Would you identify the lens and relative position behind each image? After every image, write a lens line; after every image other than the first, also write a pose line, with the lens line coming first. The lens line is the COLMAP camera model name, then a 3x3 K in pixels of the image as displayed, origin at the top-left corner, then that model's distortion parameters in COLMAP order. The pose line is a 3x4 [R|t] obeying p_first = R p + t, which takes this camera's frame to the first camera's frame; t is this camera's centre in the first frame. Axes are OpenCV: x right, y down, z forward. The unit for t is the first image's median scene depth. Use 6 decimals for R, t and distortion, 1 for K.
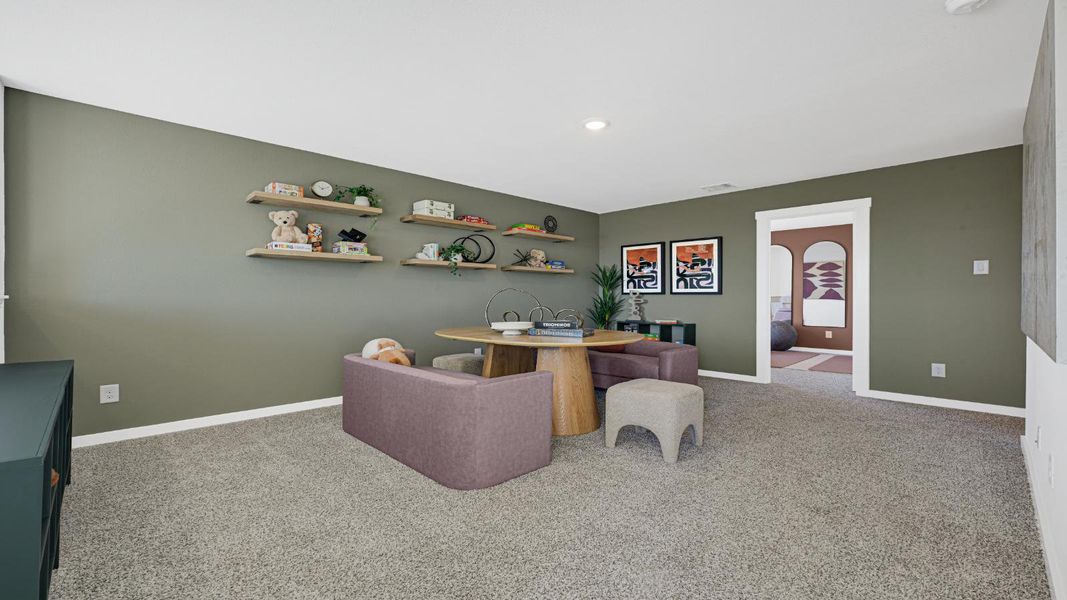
lens RADIAL K [[435.3, 0, 533.5], [0, 435.3, 300.0], [0, 0, 1]] dist [-0.001975, -0.000236]
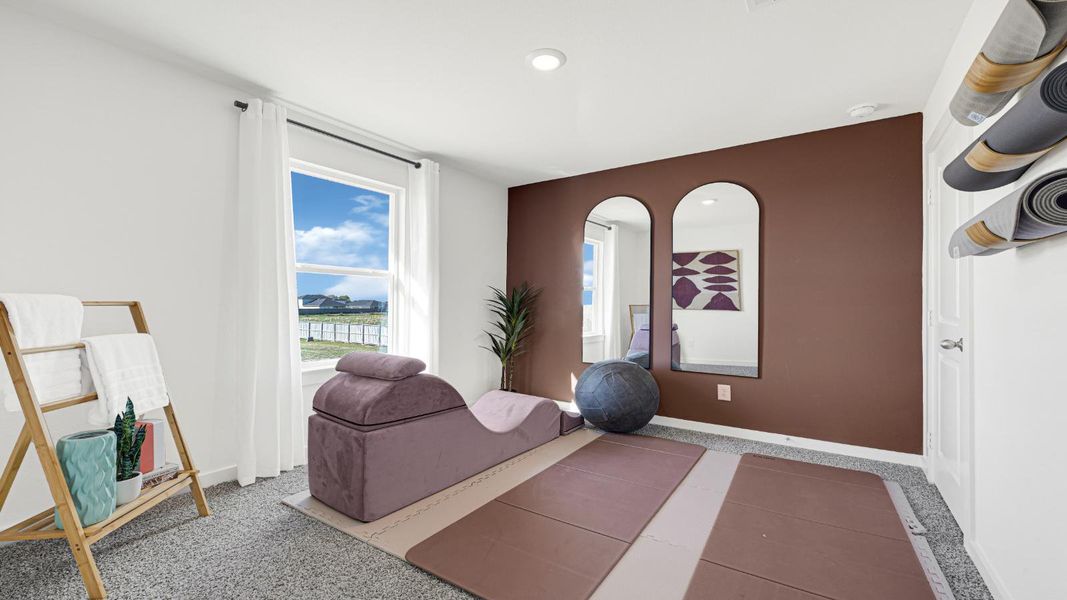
lens RADIAL K [[435.3, 0, 533.5], [0, 435.3, 300.0], [0, 0, 1]] dist [-0.001975, -0.000236]
pose [[0.977043, 0.015086, 0.212507, 0.281990], [-0.012481, 0.999830, -0.013592, -0.003624], [-0.212675, 0.010628, 0.977065, 0.434850]]
